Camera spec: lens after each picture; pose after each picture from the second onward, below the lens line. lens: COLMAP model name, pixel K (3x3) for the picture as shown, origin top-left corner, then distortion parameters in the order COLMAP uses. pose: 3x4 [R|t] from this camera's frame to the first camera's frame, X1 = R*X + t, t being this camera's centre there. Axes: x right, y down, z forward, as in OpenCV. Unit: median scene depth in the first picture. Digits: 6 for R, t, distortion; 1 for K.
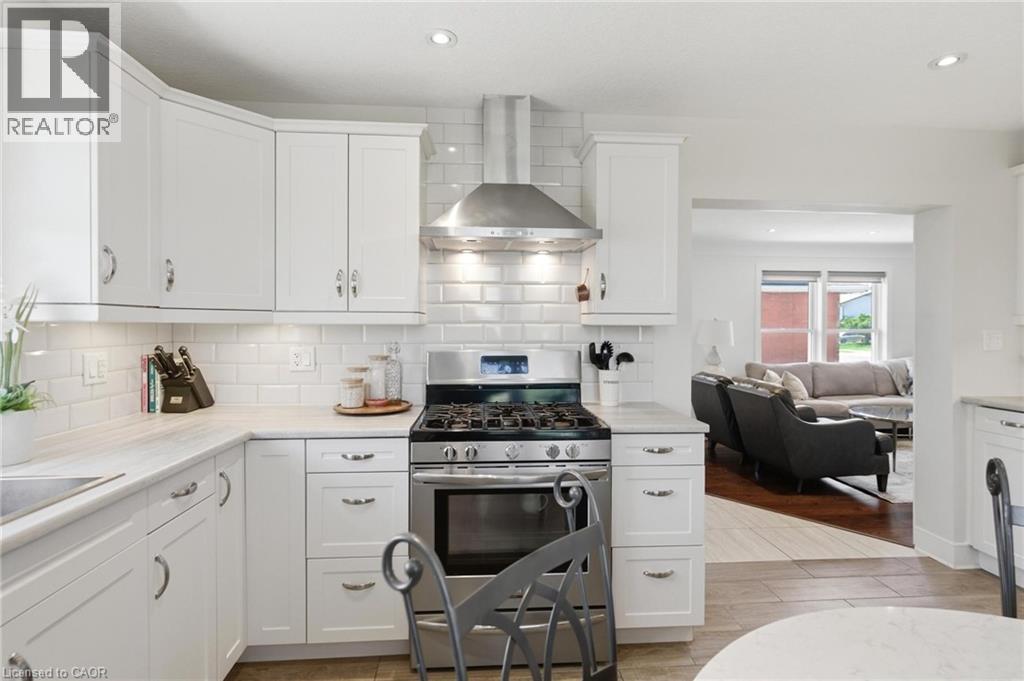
lens RADIAL K [[523.7, 0, 511.1], [0, 523.7, 334.2], [0, 0, 1]] dist [-0.001043, -0.000039]
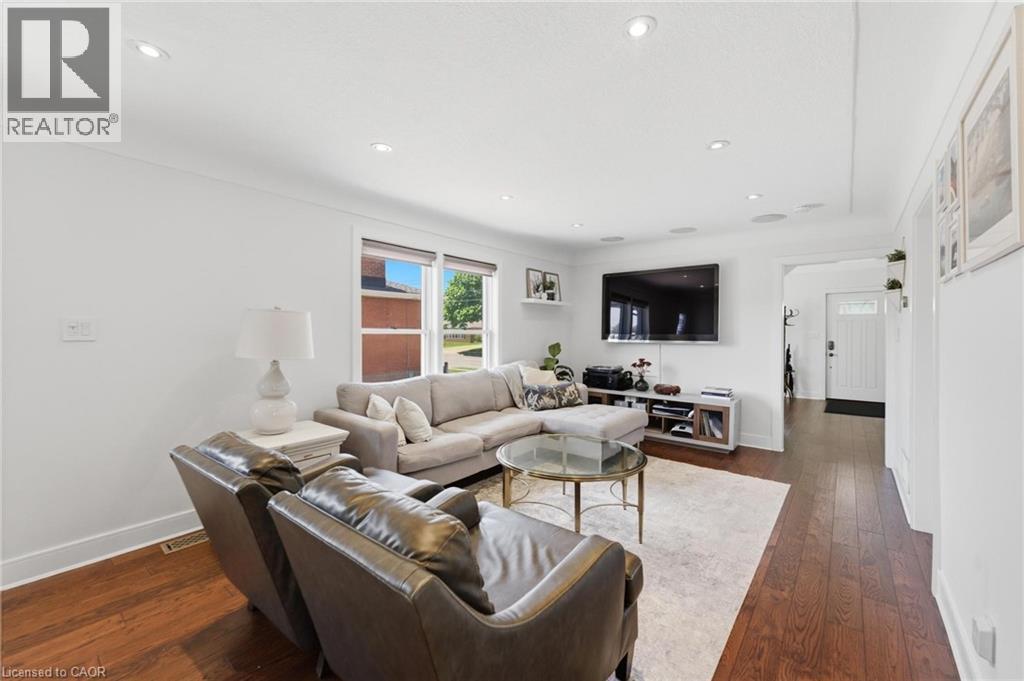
lens RADIAL K [[411.7, 0, 514.7], [0, 411.7, 335.6], [0, 0, 1]] dist [-0.000219, -0.000040]
pose [[0.682758, -0.002930, 0.730639, 0.246754], [0.001176, 0.999995, 0.002911, -0.002517], [-0.730644, -0.001128, 0.682758, 0.537542]]
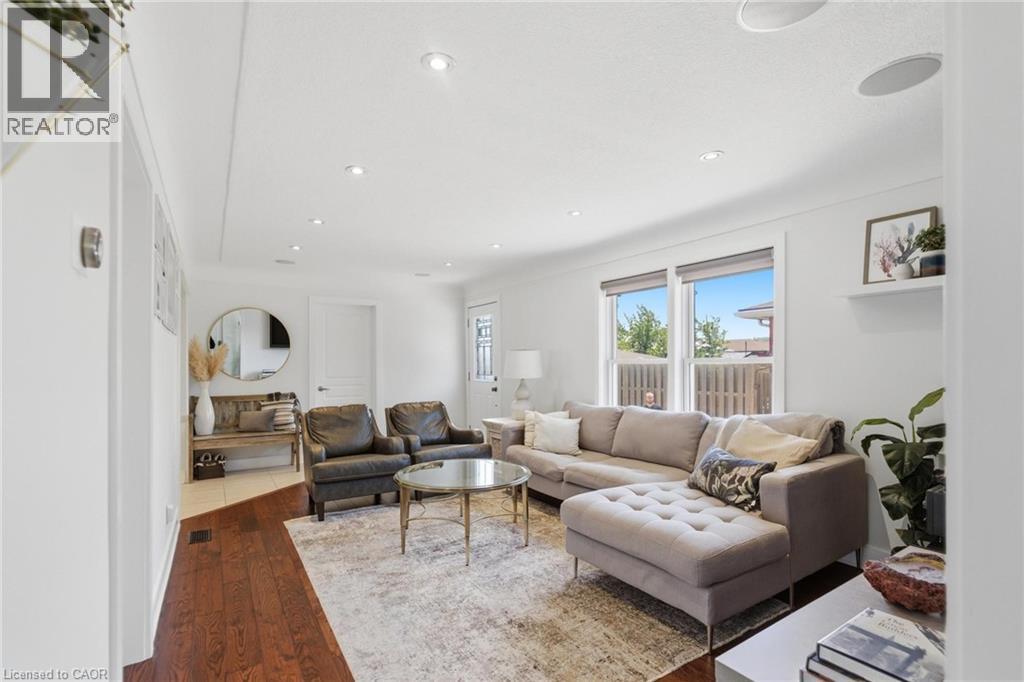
lens RADIAL K [[472.0, 0, 512.0], [0, 472.0, 366.8], [0, 0, 1]] dist [-0.000464, 0.000006]
pose [[0.473467, -0.003425, -0.880805, 1.066255], [0.001350, 0.999994, -0.003163, 0.002208], [0.880811, 0.000308, 0.473468, 0.581390]]
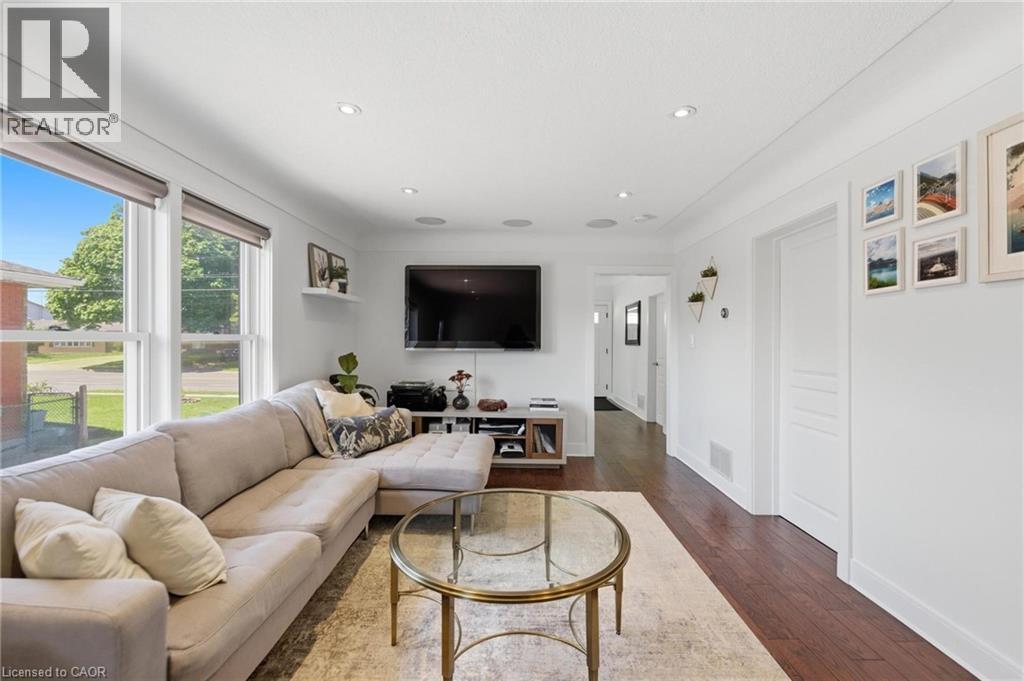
lens RADIAL K [[428.9, 0, 512.0], [0, 428.9, 340.5], [0, 0, 1]] dist [-0.000481, 0.000124]
pose [[0.091323, -0.000386, 0.995821, 0.313391], [0.001117, 0.999999, 0.000286, -0.003500], [-0.995821, 0.001086, 0.091324, 0.751285]]
